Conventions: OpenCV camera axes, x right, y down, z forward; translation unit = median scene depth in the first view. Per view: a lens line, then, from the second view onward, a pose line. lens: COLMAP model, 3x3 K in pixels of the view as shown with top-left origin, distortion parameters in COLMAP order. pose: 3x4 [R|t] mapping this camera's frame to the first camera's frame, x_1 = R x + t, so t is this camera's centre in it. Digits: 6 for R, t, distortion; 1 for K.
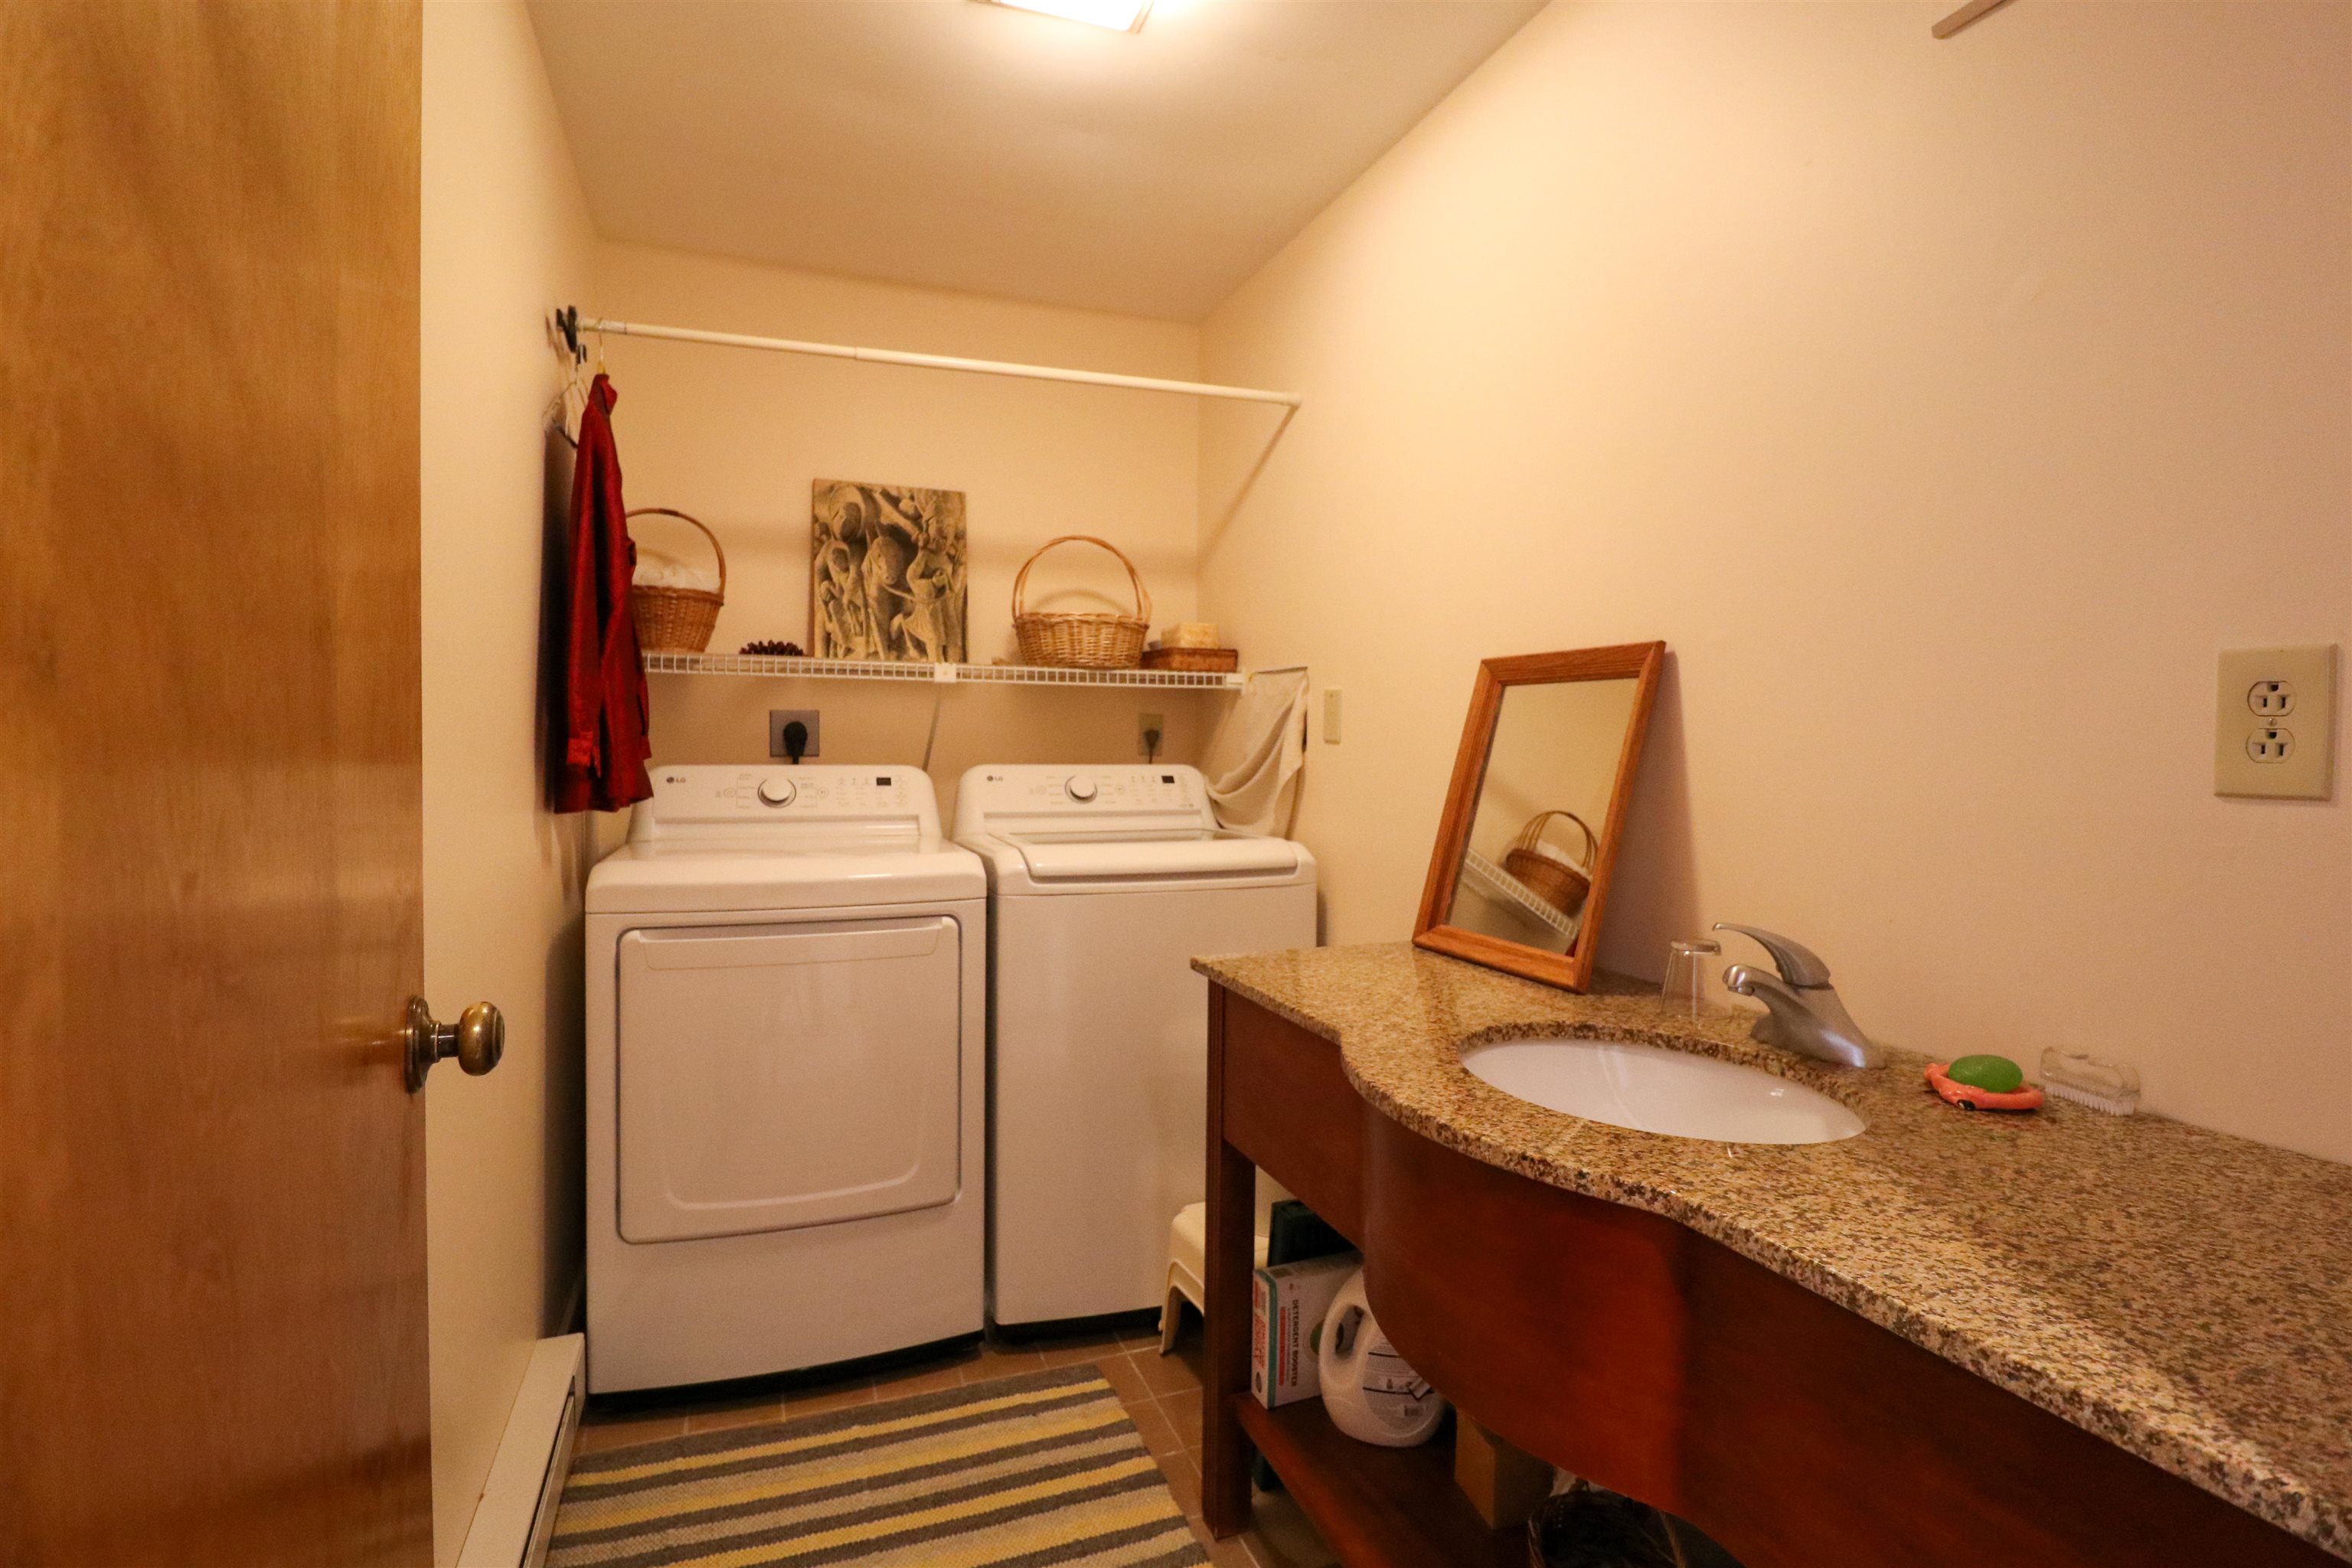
lens RADIAL K [[1098.1, 0, 1177.2], [0, 1098.1, 766.8], [0, 0, 1]] dist [-0.001322, -0.011681]
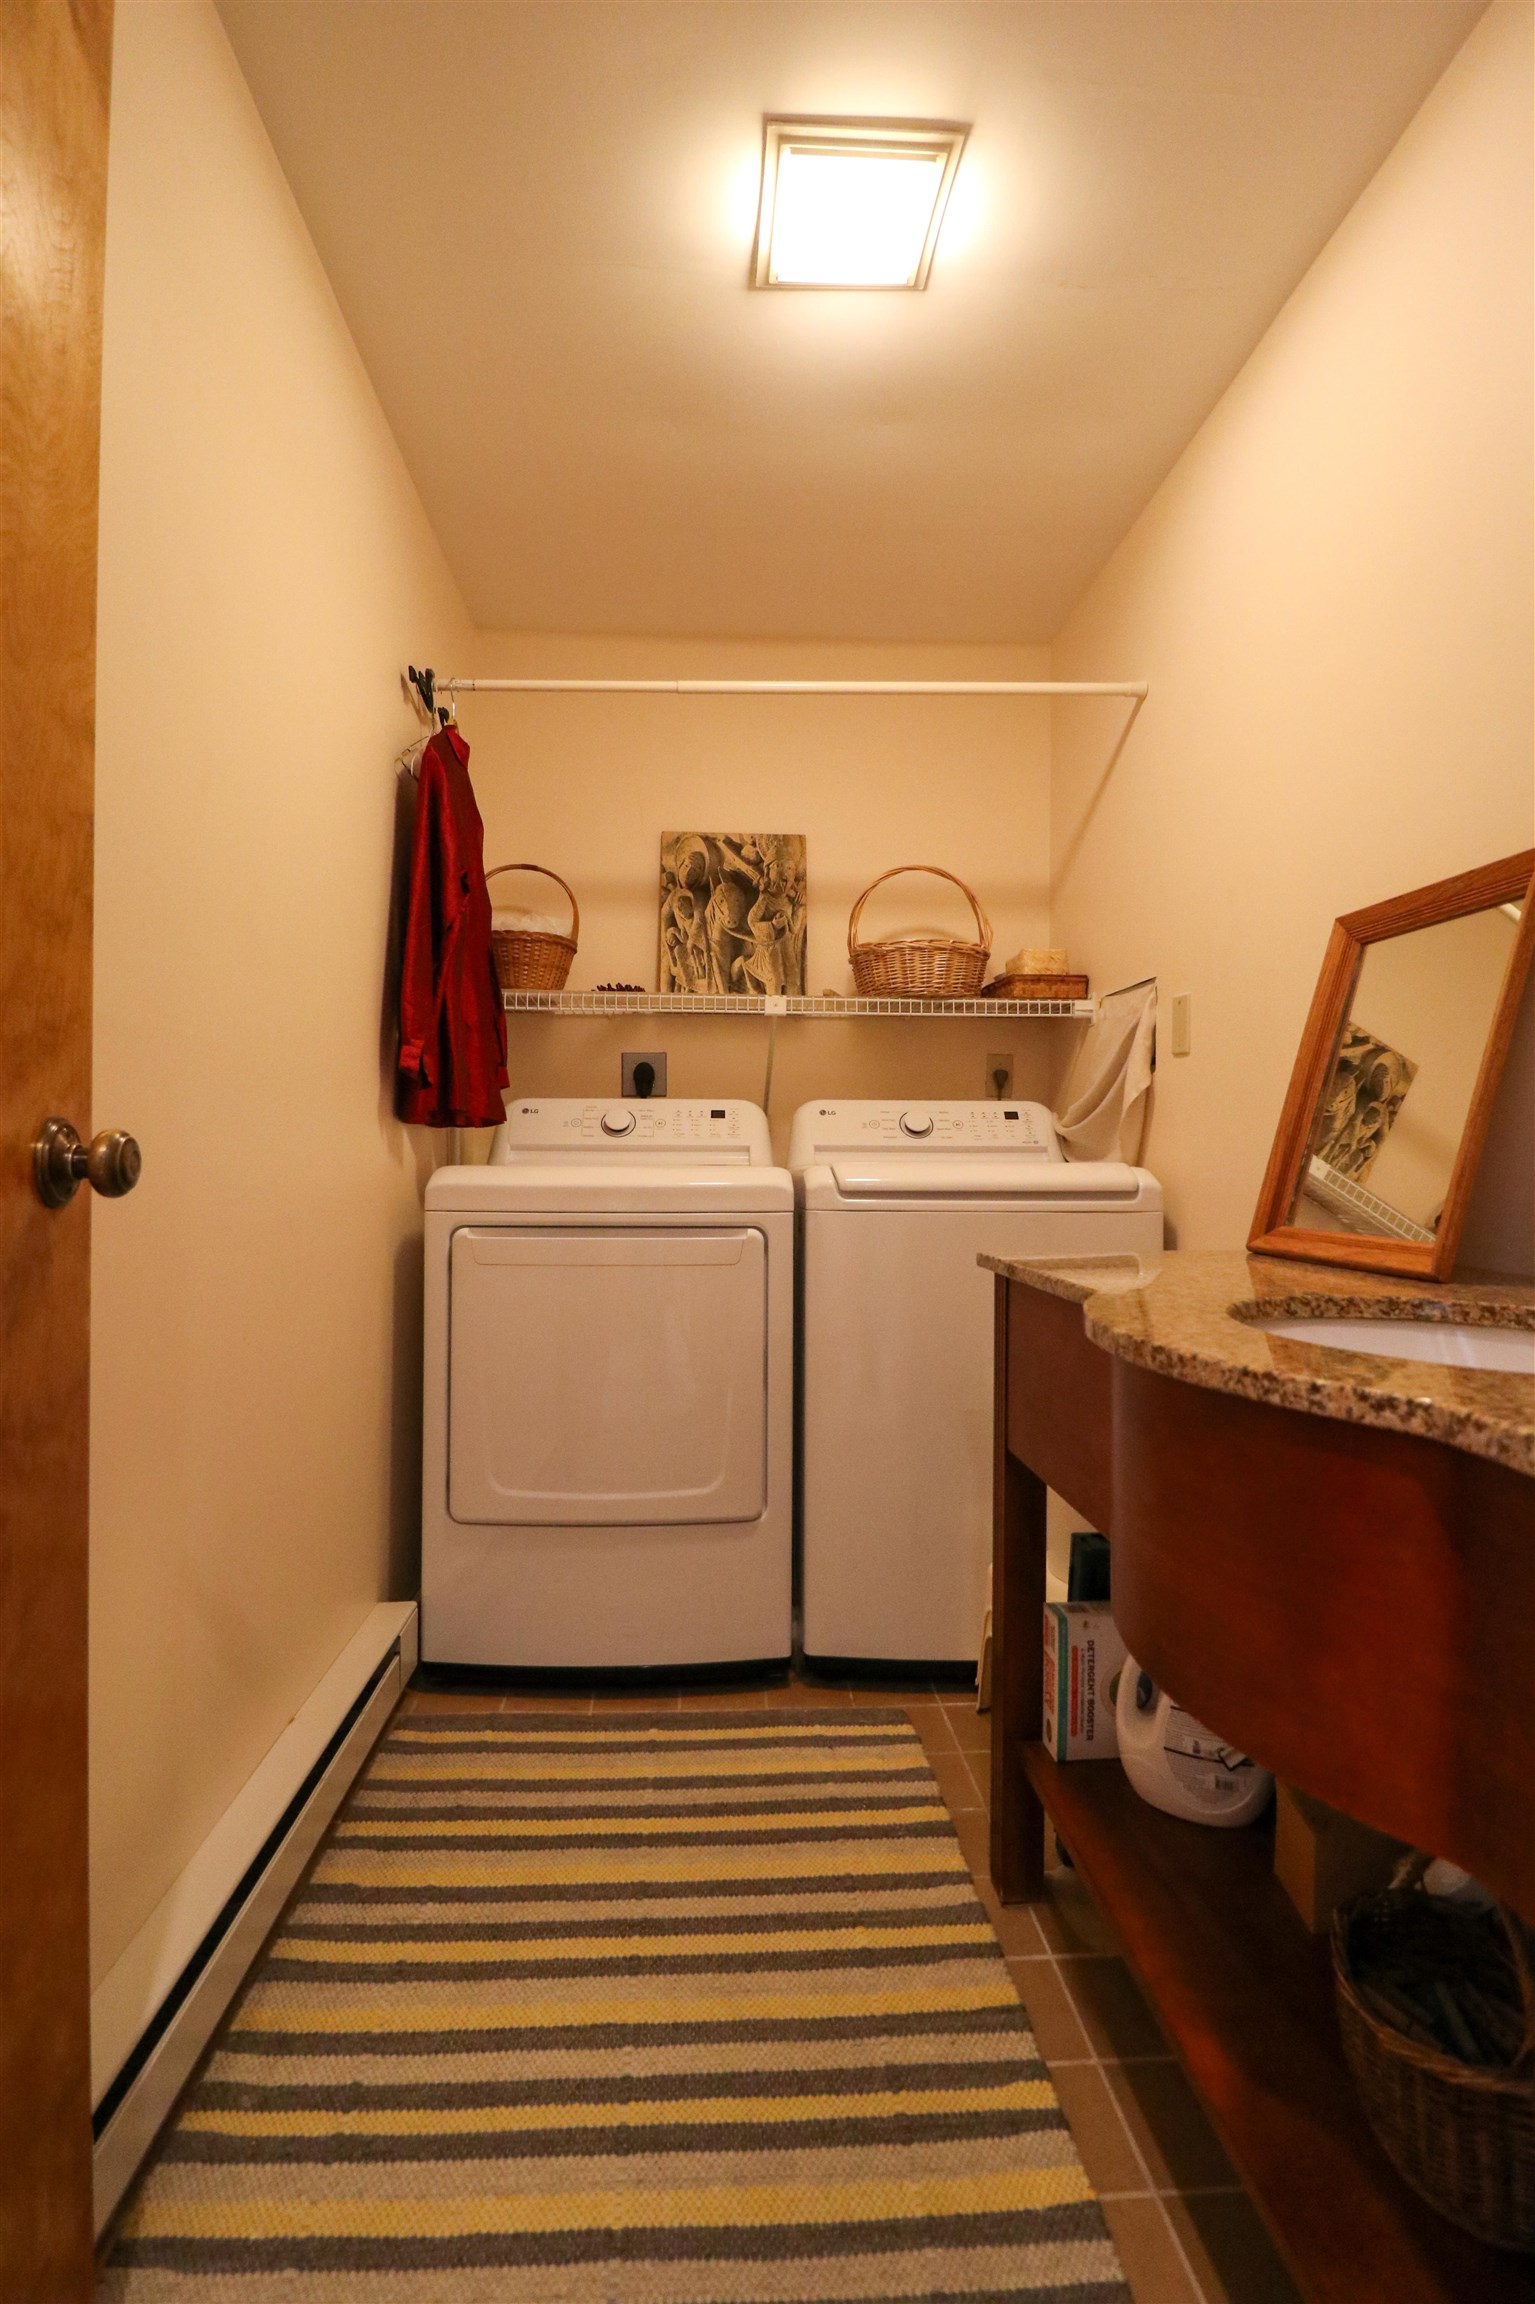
lens RADIAL K [[1079.7, 0, 767.5], [0, 1079.7, 1152.0], [0, 0, 1]] dist [0.002622, -0.017737]
pose [[0.954796, -0.005870, -0.297203, 0.093673], [-0.001695, 0.999681, -0.025189, 0.092998], [0.297256, 0.024554, 0.954482, 0.073201]]
